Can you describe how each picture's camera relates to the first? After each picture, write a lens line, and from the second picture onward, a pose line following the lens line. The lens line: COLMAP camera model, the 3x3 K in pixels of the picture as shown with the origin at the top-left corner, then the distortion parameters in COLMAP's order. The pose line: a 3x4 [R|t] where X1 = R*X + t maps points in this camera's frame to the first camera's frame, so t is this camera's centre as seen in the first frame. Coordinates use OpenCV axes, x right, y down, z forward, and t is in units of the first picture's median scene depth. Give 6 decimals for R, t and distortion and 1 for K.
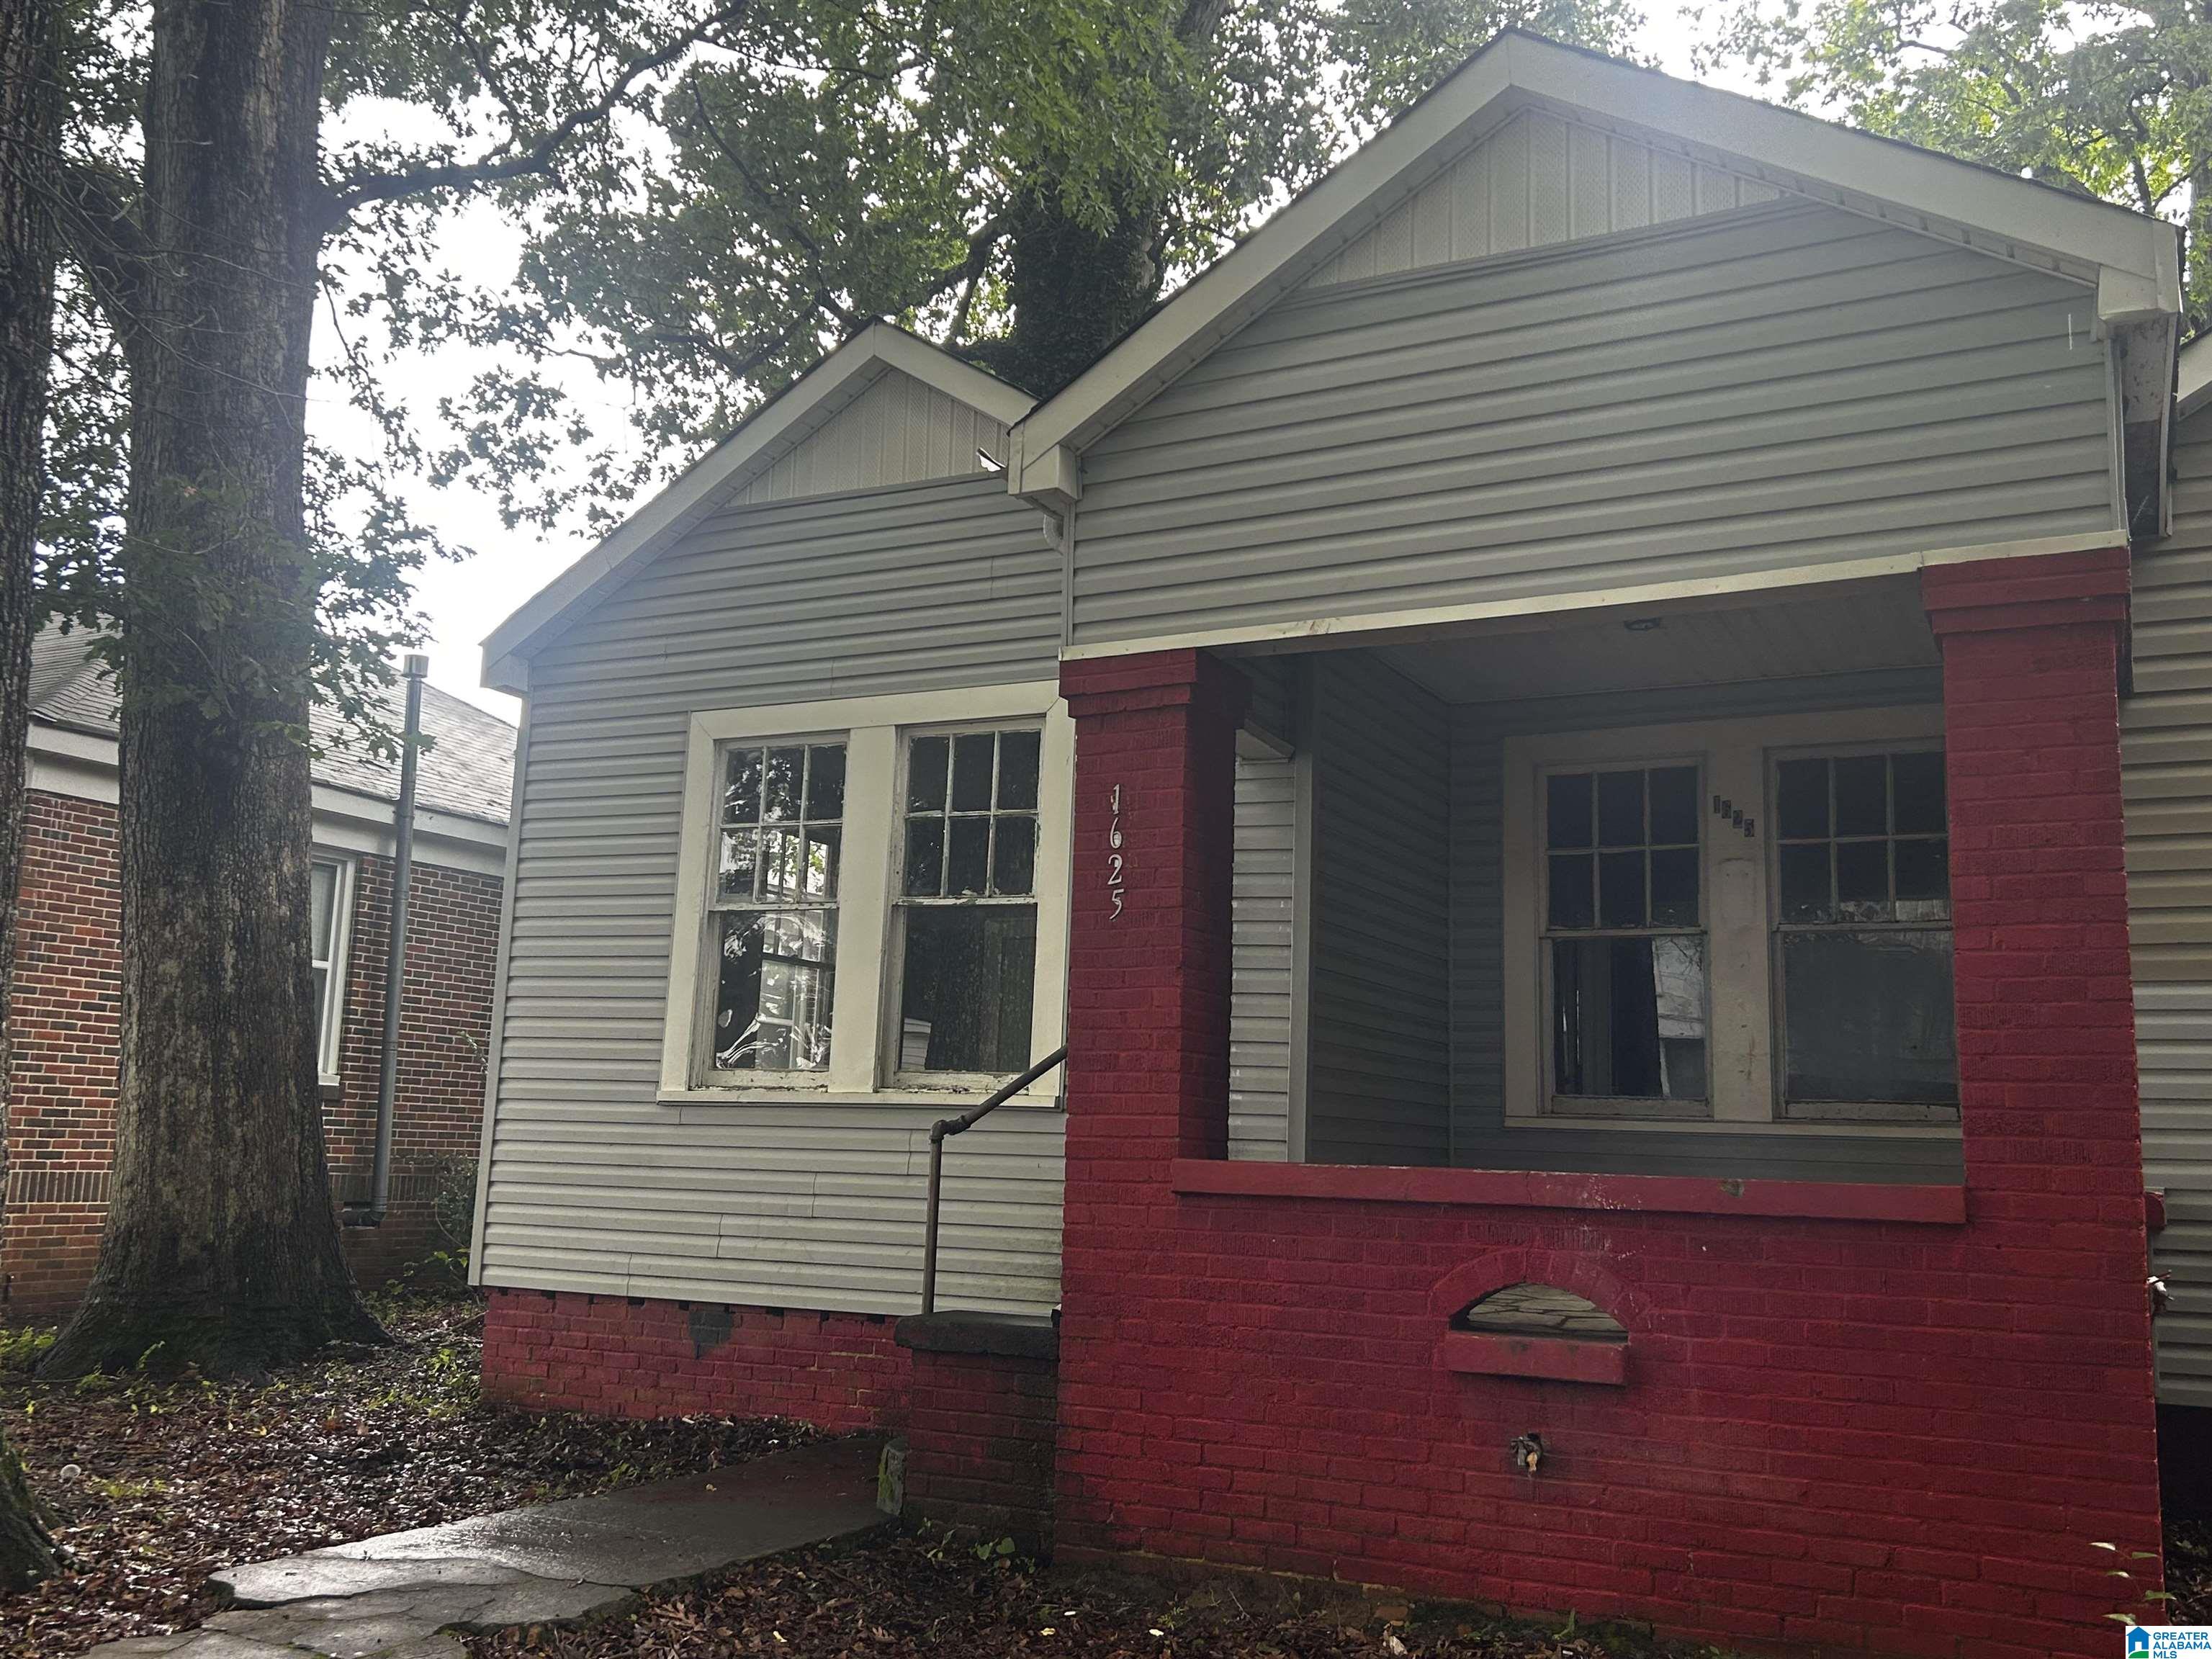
lens RADIAL K [[1956.1, 0, 1106.0], [0, 1956.1, 829.5], [0, 0, 1]] dist [0.053058, 0.000046]
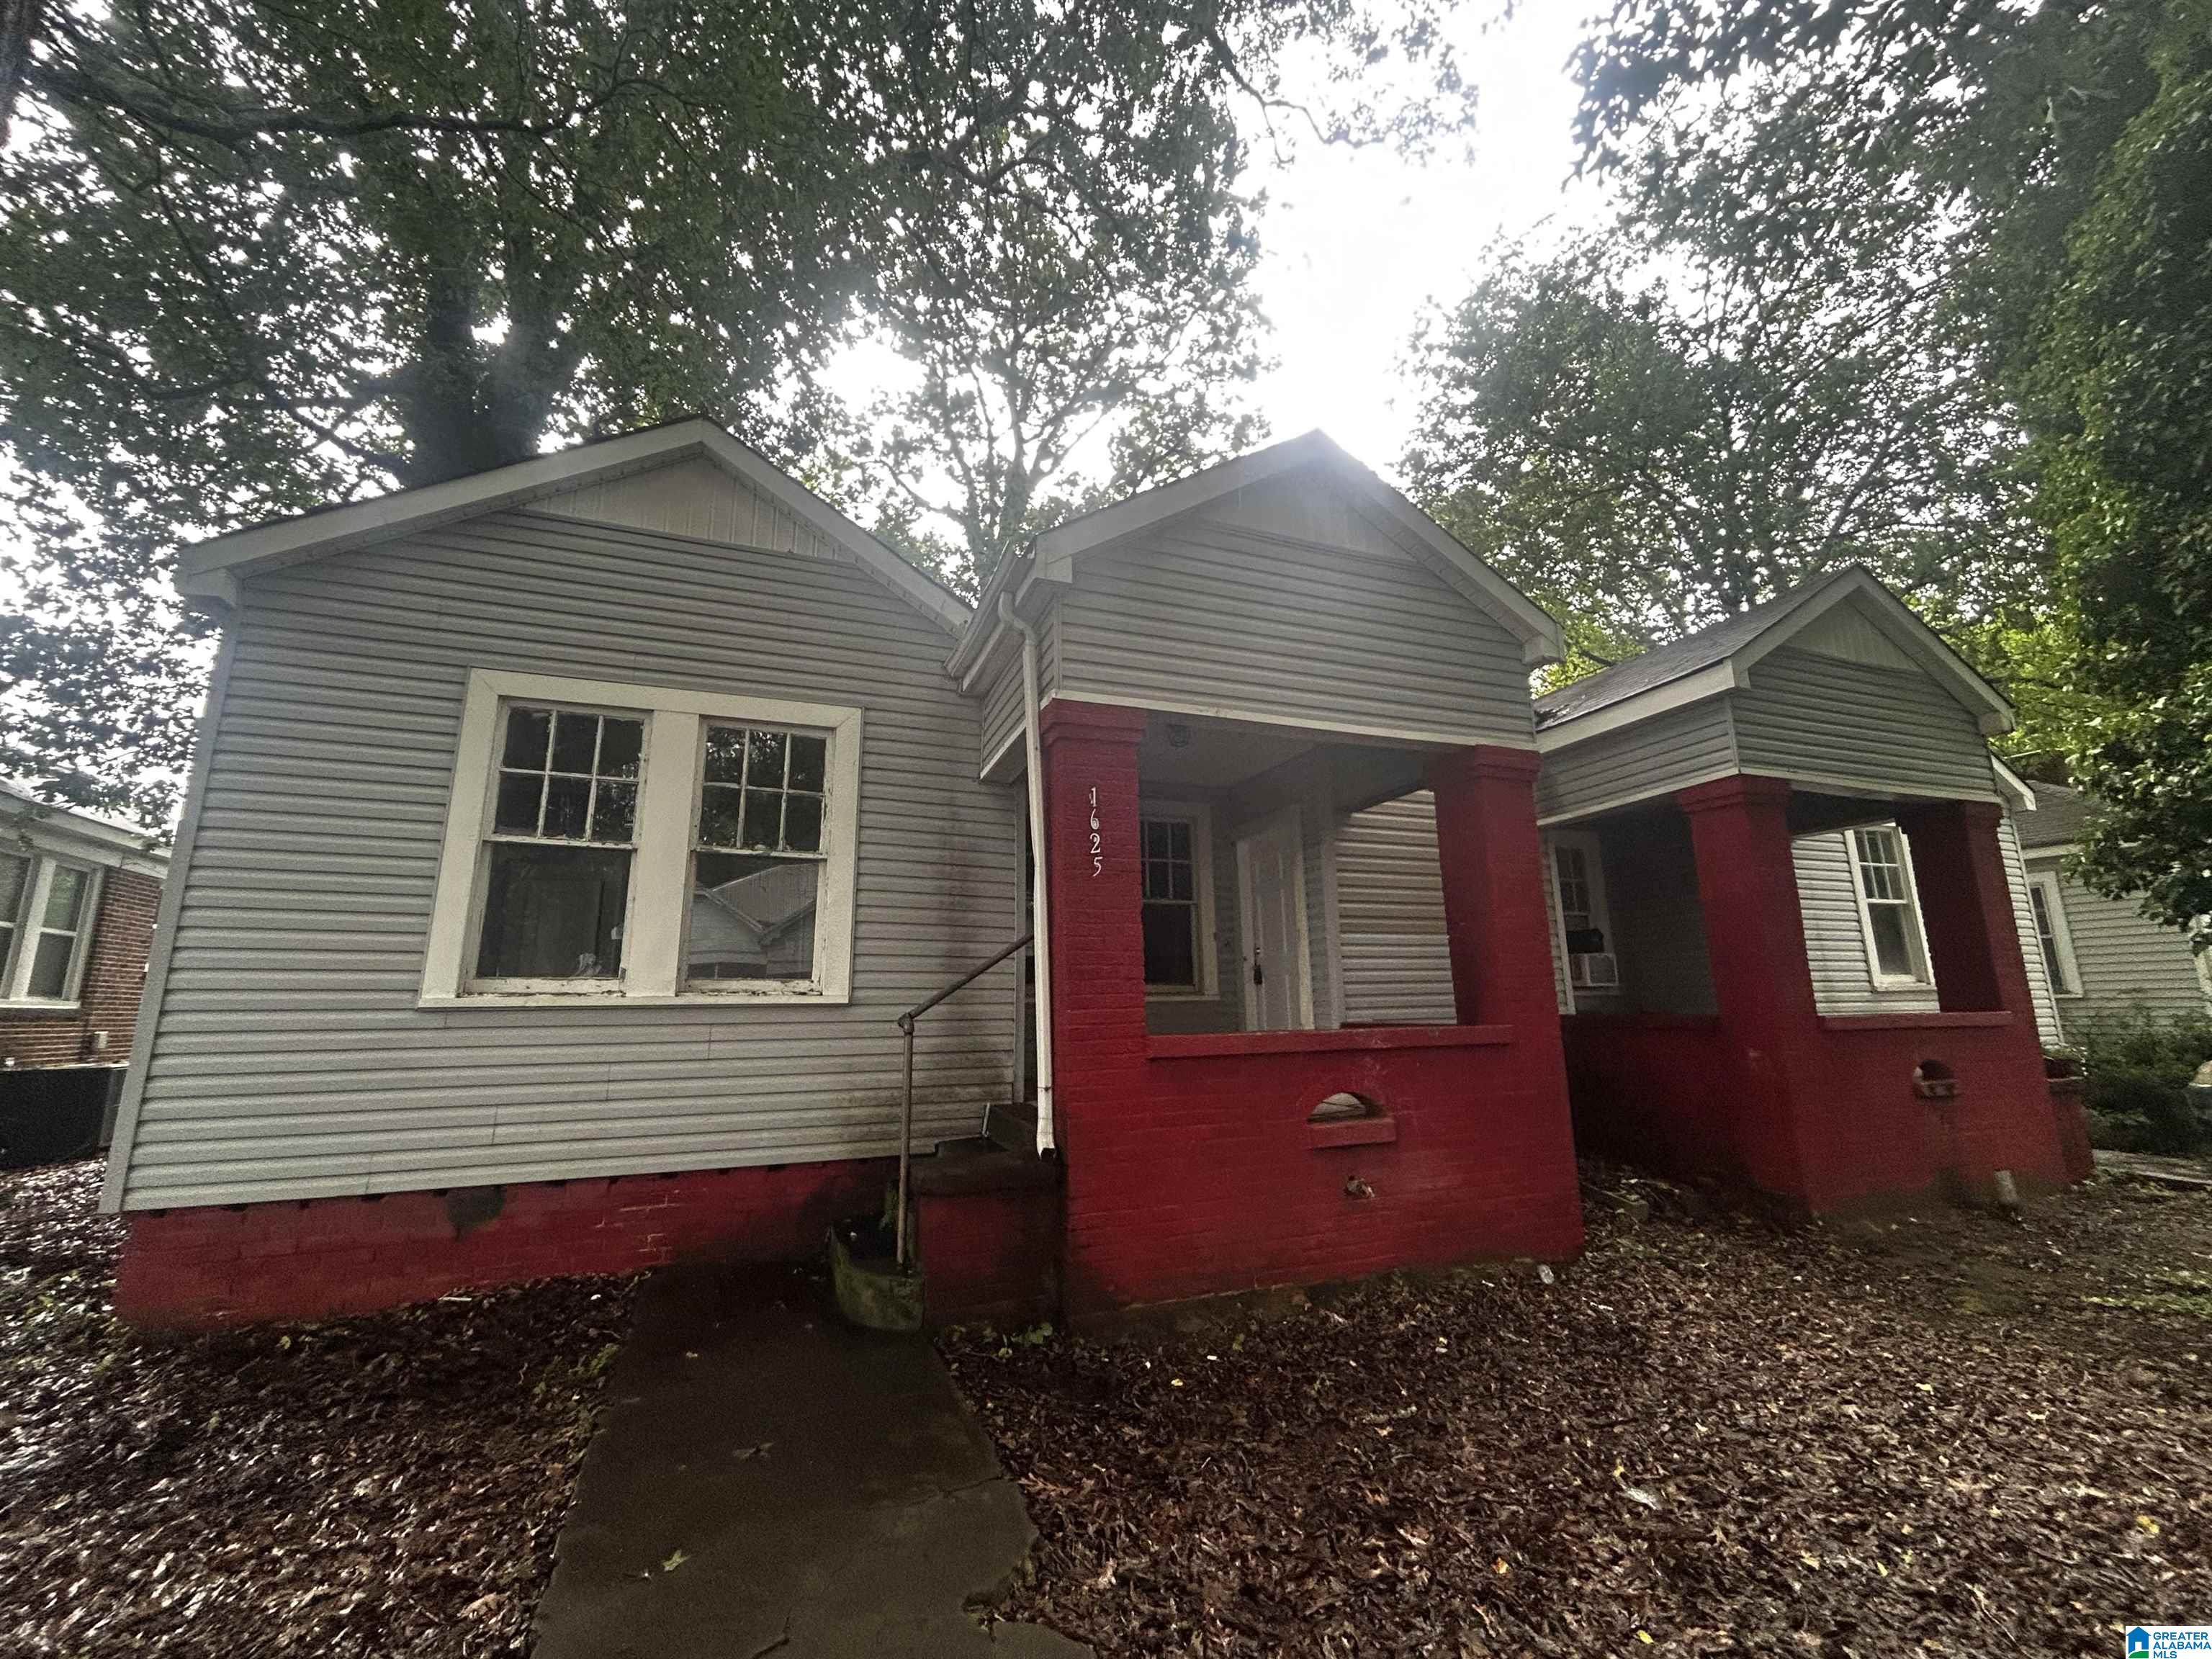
lens RADIAL K [[899.2, 0, 1106.0], [0, 899.2, 829.5], [0, 0, 1]] dist [-0.000668, -0.000356]
pose [[0.662284, 0.107743, 0.741466, -0.368428], [-0.087115, 0.993968, -0.066621, 0.040253], [-0.744171, -0.020471, 0.667675, 0.393095]]
